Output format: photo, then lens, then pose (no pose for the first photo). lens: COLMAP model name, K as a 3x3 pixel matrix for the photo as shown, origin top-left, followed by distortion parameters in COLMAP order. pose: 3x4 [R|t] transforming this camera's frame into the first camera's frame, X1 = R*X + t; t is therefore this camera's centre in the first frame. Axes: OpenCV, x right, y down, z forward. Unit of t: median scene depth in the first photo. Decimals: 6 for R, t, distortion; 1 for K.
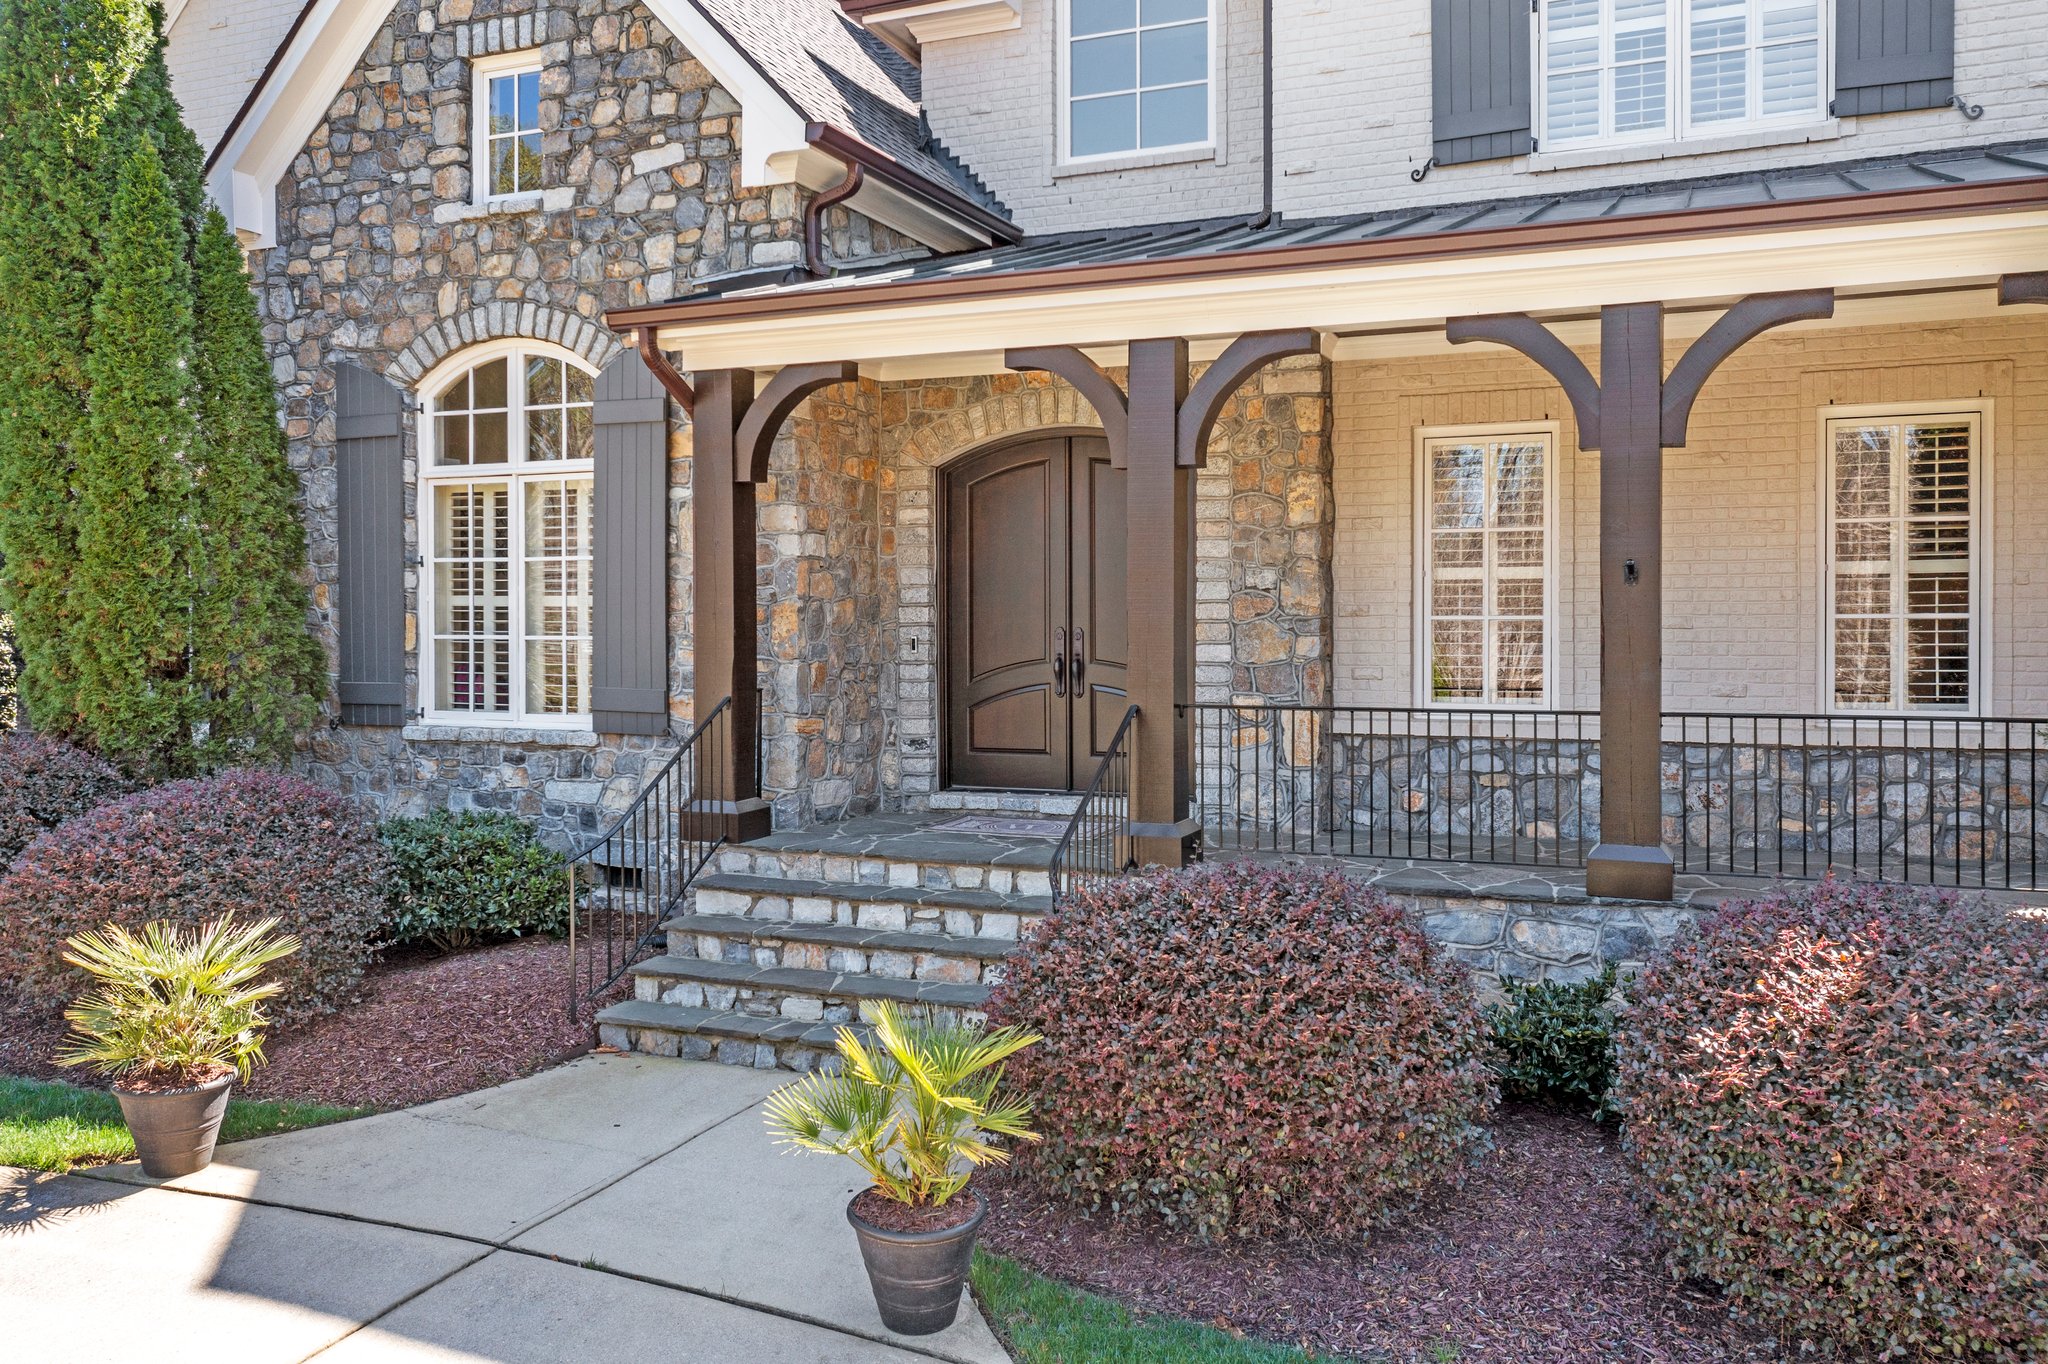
lens RADIAL K [[1633.9, 0, 1020.8], [0, 1633.9, 645.0], [0, 0, 1]] dist [-0.000650, 0.010496]
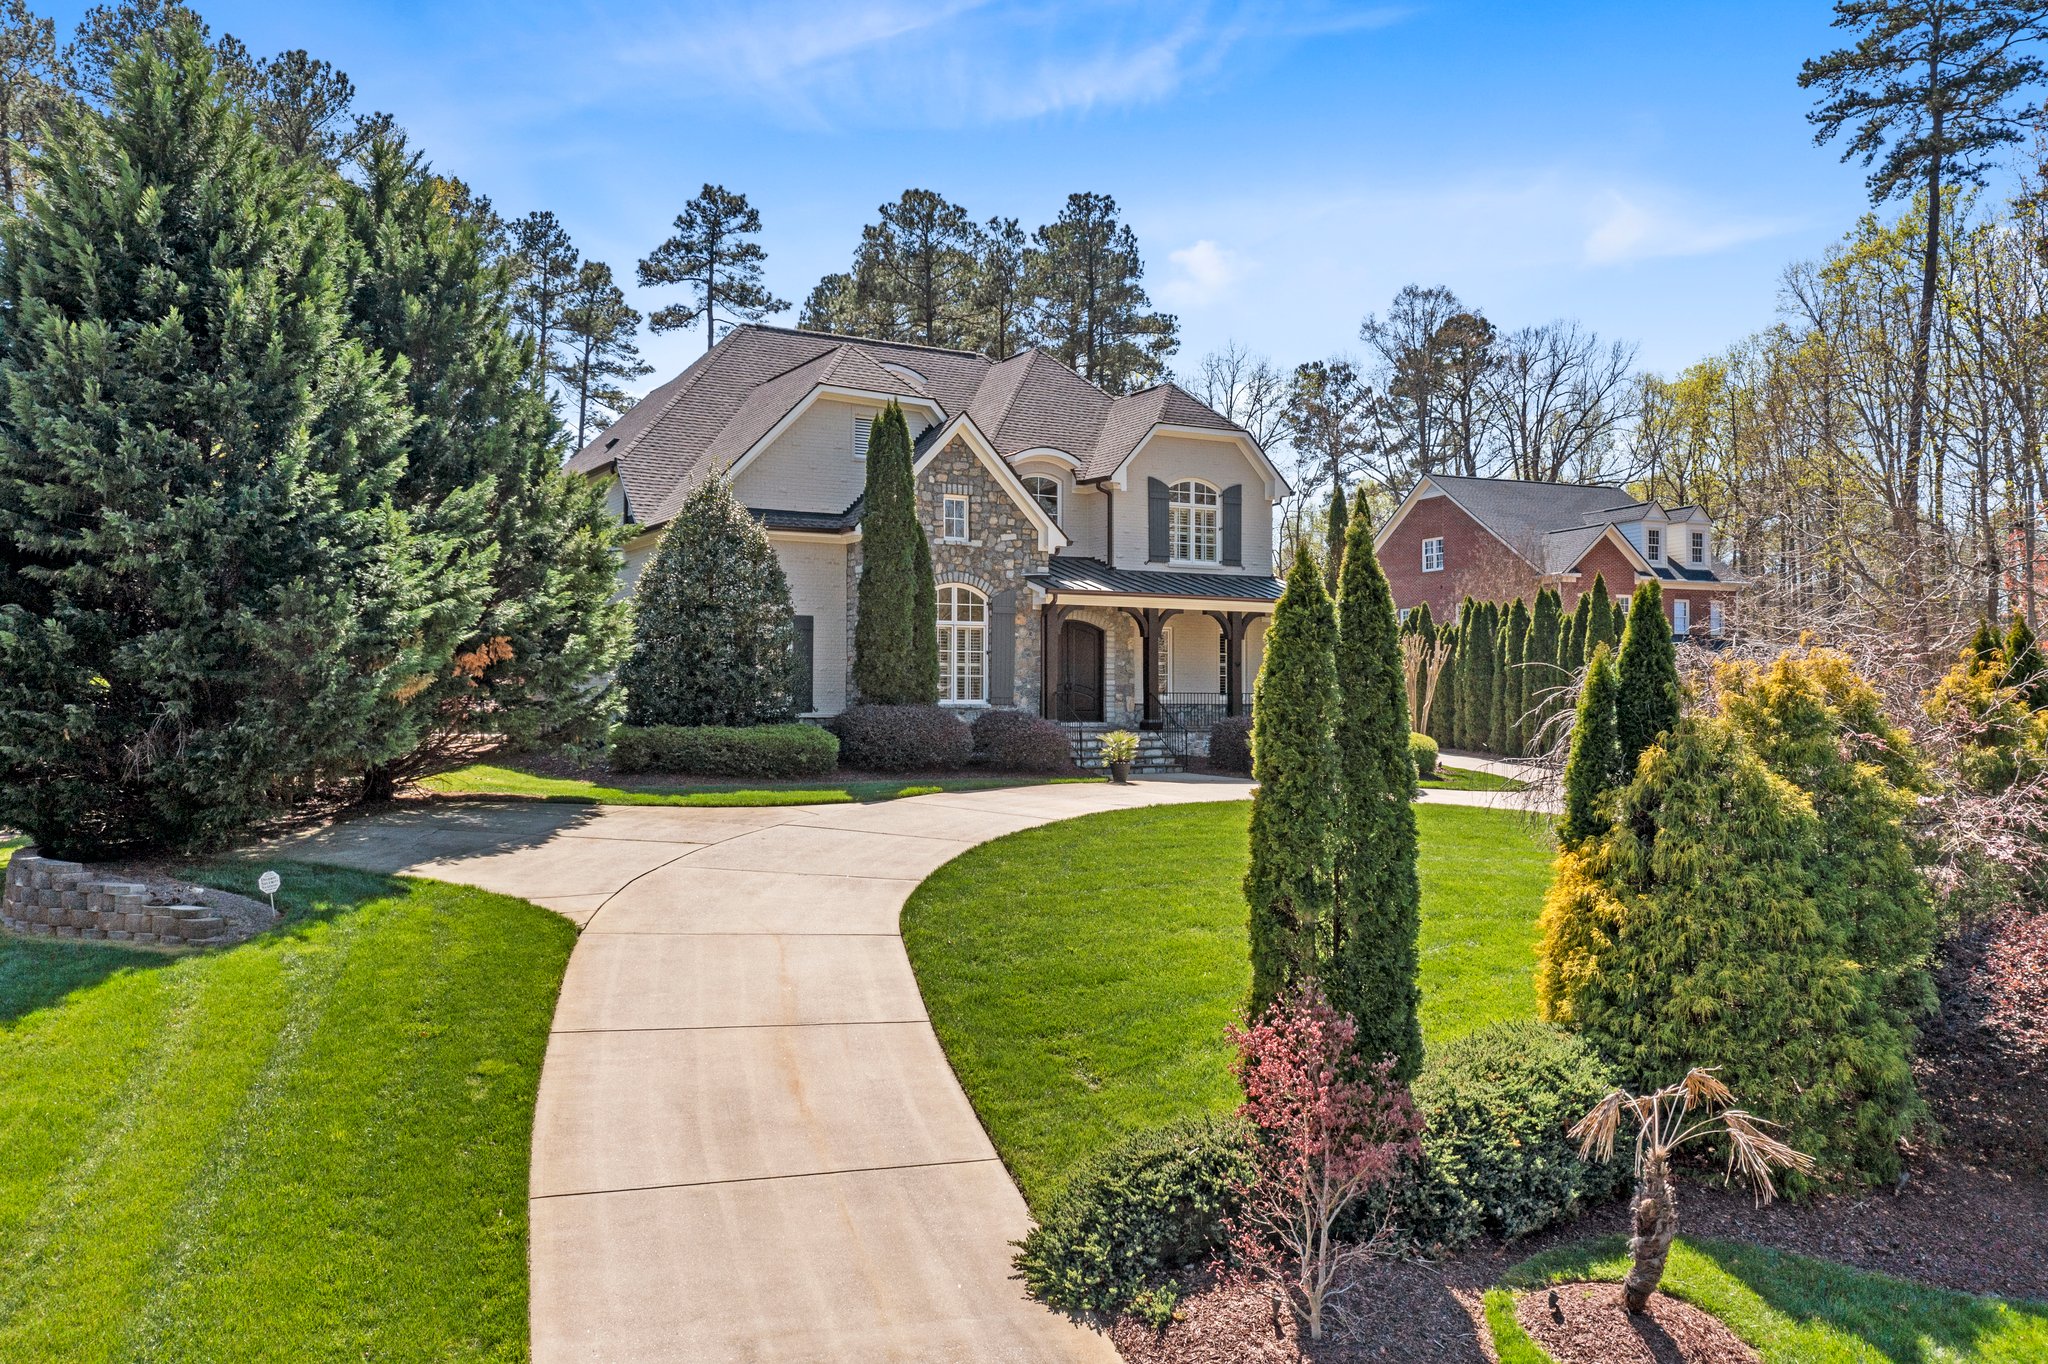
lens RADIAL K [[1613.6, 0, 1037.3], [0, 1613.6, 691.9], [0, 0, 1]] dist [0.005666, -0.002657]
pose [[0.597327, 0.009721, 0.801939, -2.895115], [0.008099, 0.999802, -0.018152, 0.090310], [-0.801957, 0.017337, 0.597130, -1.067631]]
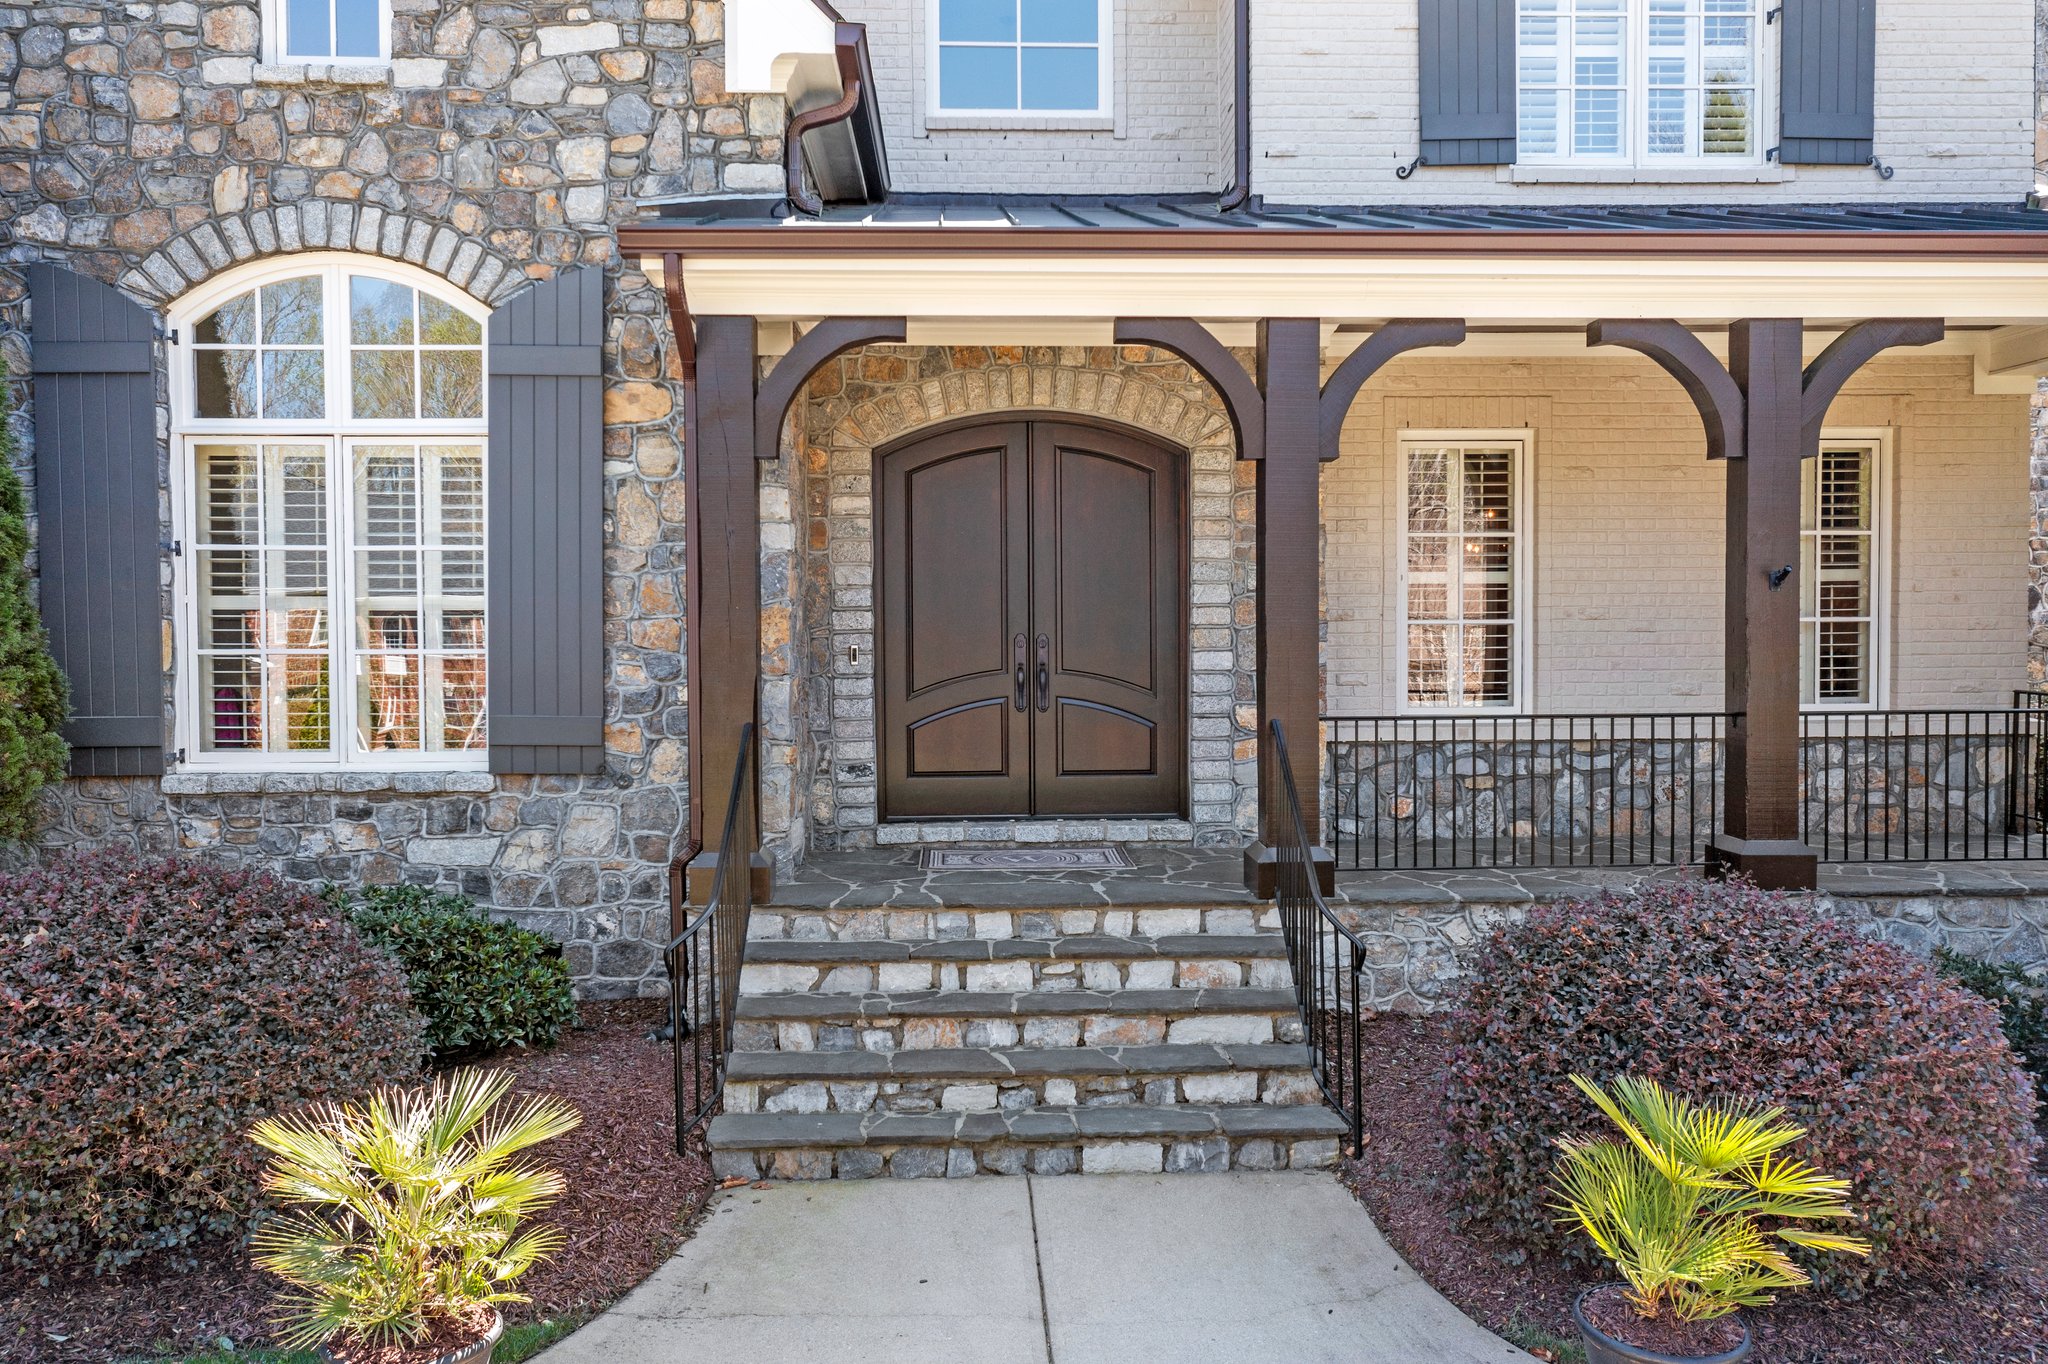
lens RADIAL K [[1628.4, 0, 1023.0], [0, 1628.4, 674.3], [0, 0, 1]] dist [0.001374, 0.008921]
pose [[0.902027, -0.016997, 0.431345, -0.370133], [0.009691, 0.999770, 0.019129, -0.005939], [-0.431571, -0.013075, 0.901984, 0.197994]]
